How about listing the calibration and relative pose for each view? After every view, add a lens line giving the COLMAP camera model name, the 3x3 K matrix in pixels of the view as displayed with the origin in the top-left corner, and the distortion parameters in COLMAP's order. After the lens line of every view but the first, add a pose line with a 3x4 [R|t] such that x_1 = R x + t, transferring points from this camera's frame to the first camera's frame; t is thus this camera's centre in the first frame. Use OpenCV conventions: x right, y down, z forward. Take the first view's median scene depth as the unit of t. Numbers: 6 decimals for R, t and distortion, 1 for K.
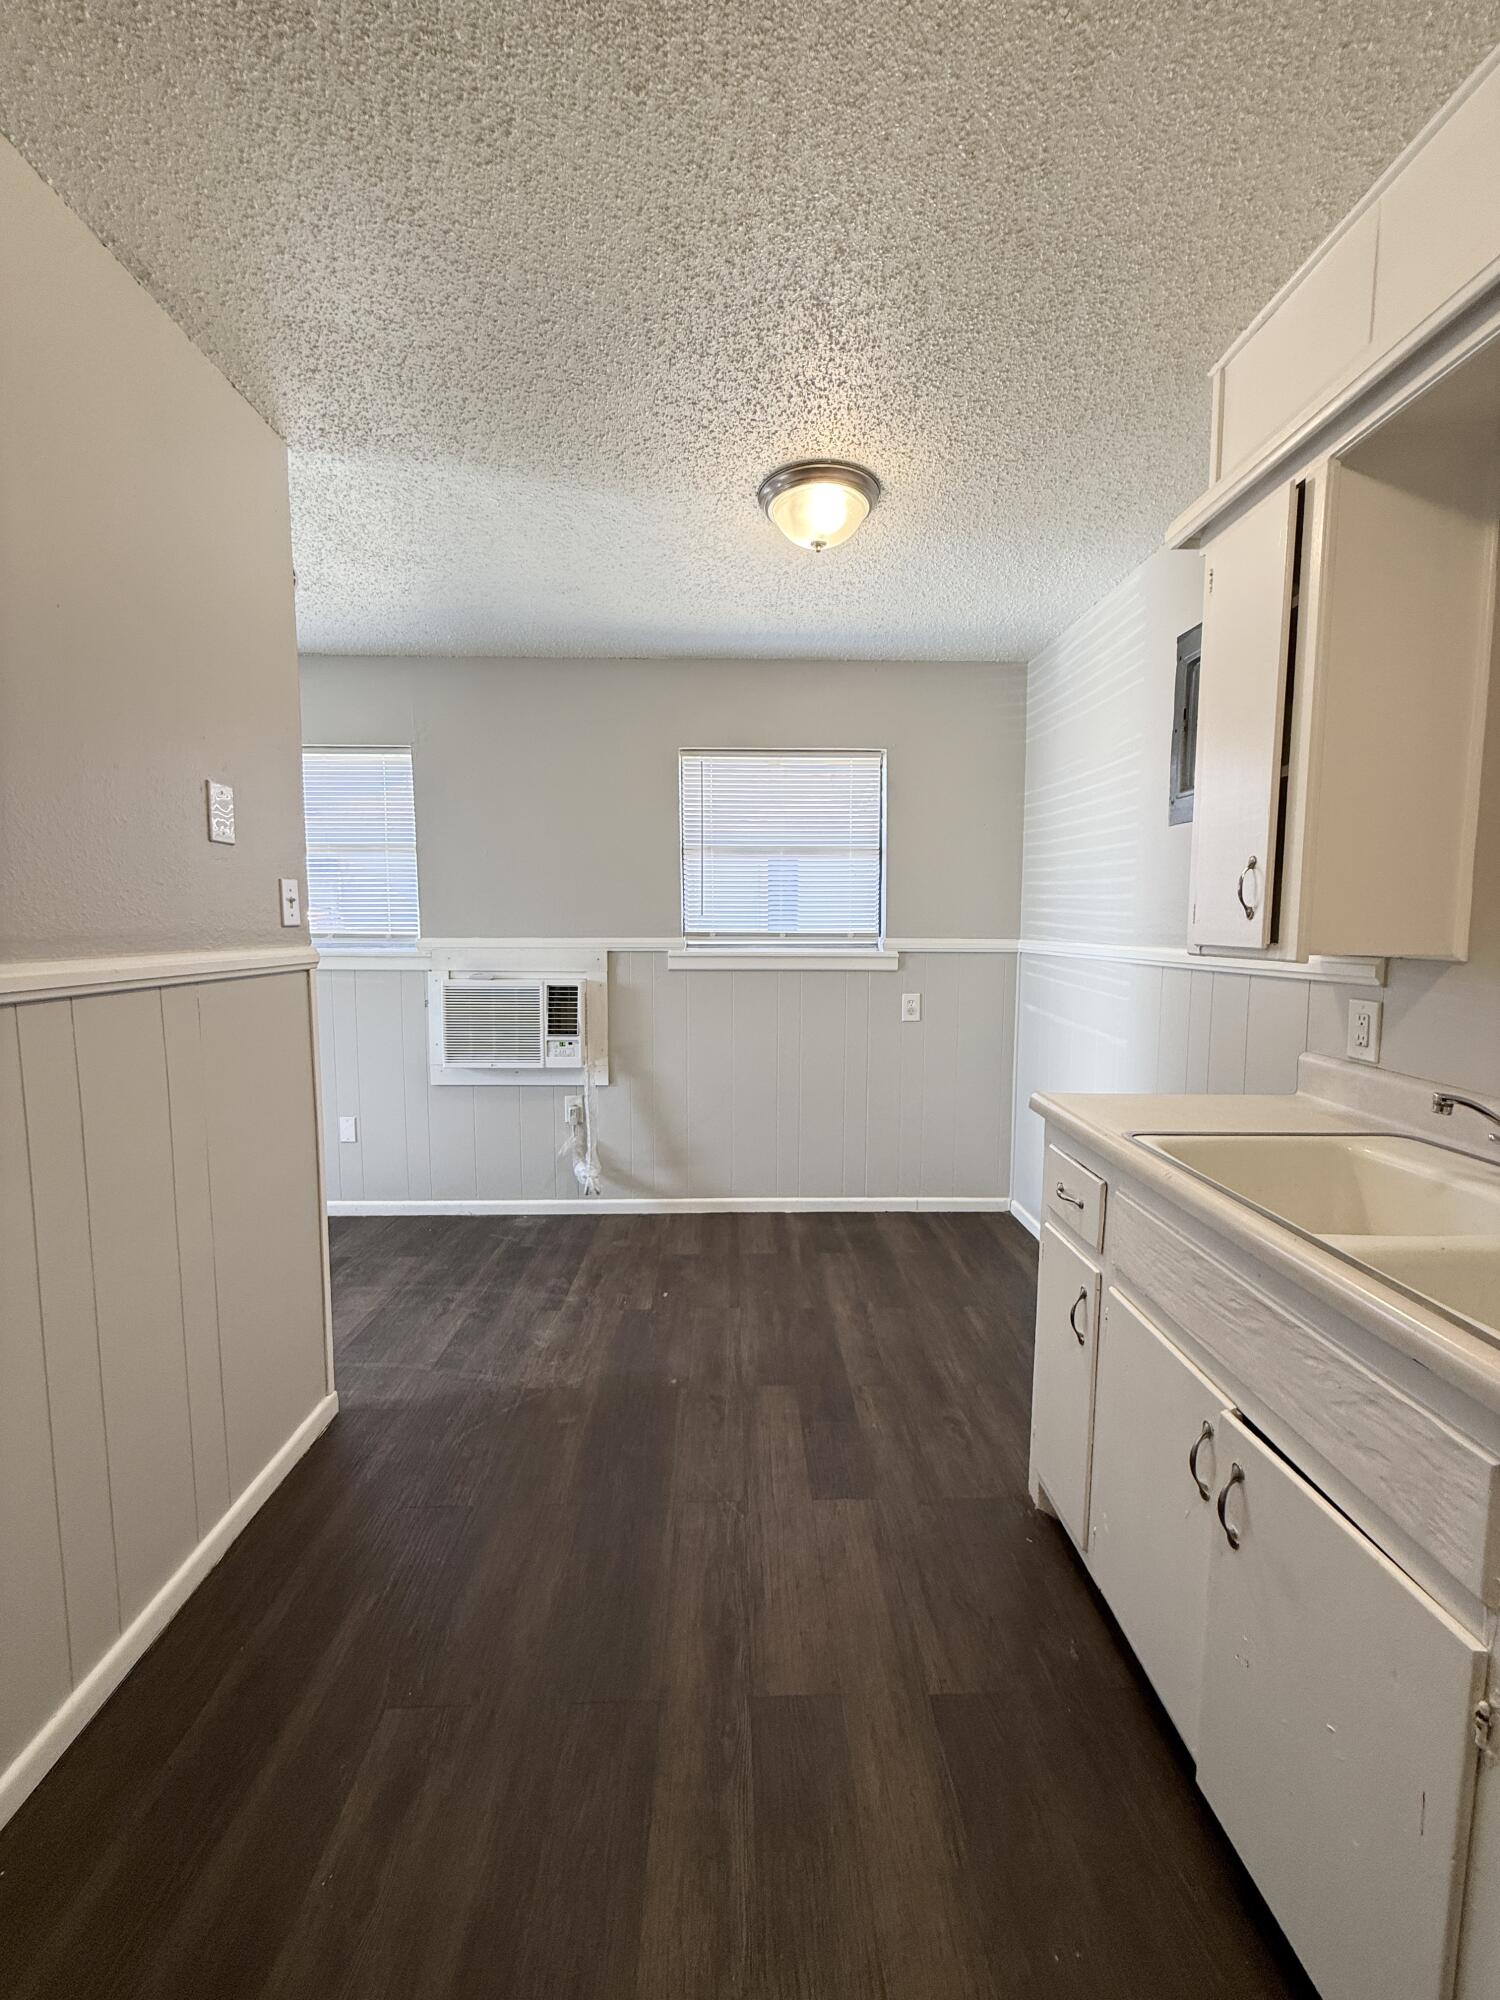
lens RADIAL K [[798.2, 0, 751.5], [0, 798.2, 1012.0], [0, 0, 1]] dist [0.001115, -0.000087]
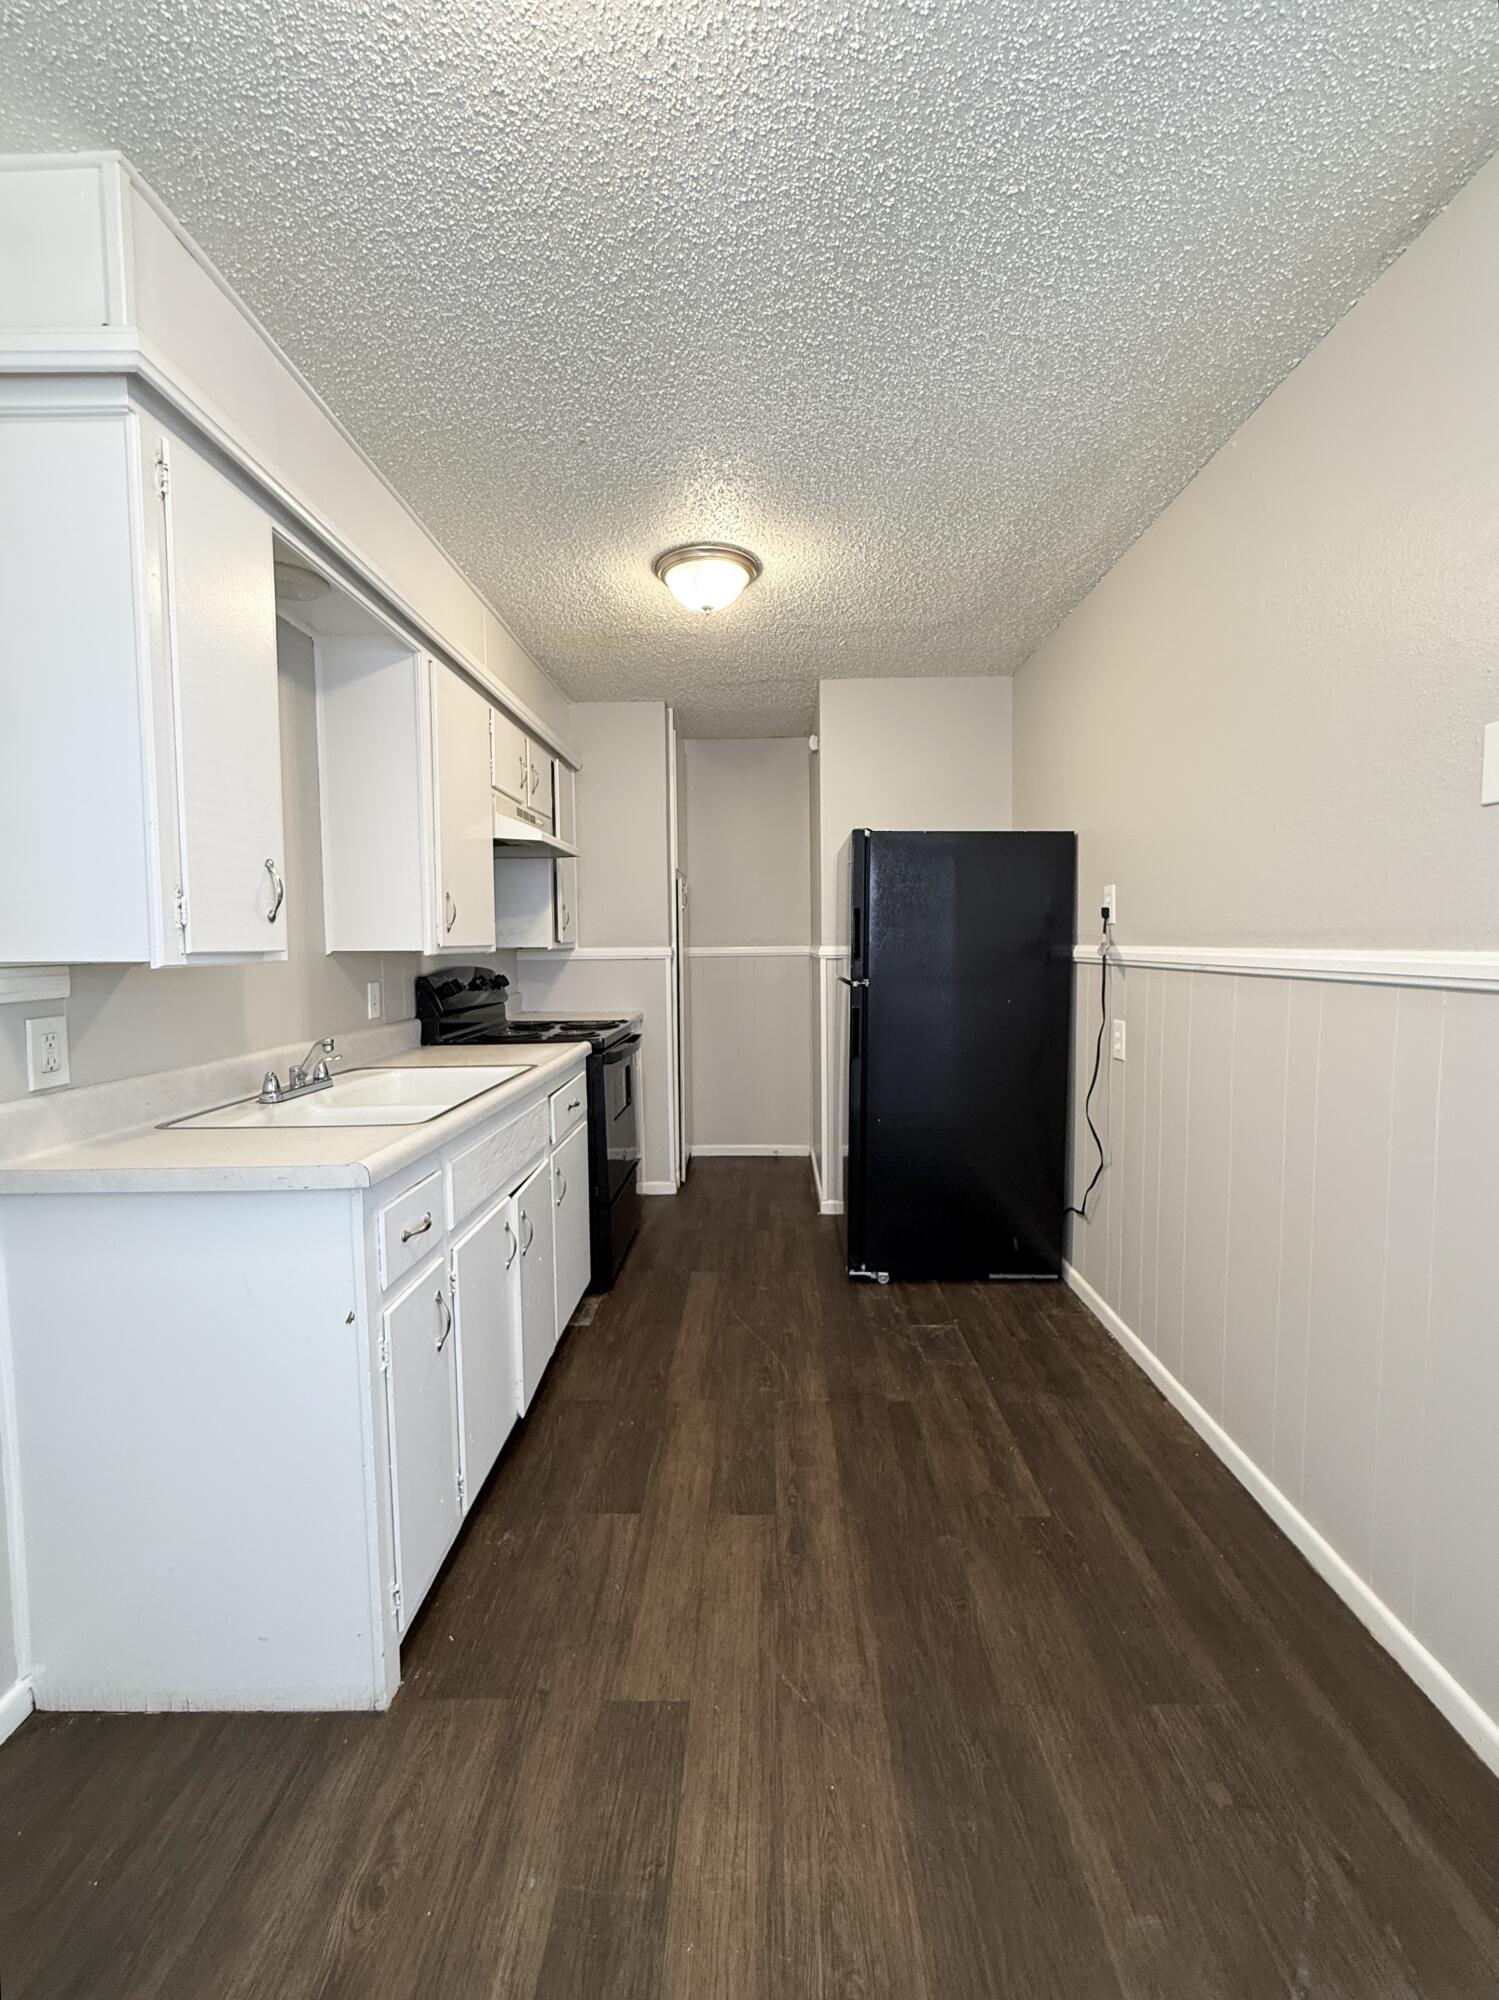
lens RADIAL K [[798.2, 0, 750.0], [0, 798.2, 986.2], [0, 0, 1]] dist [0.001115, -0.000087]
pose [[-0.998883, 0.002415, 0.047187, -0.018595], [0.010436, 0.985302, 0.170500, -0.185792], [-0.046081, 0.170802, -0.984227, 1.811283]]
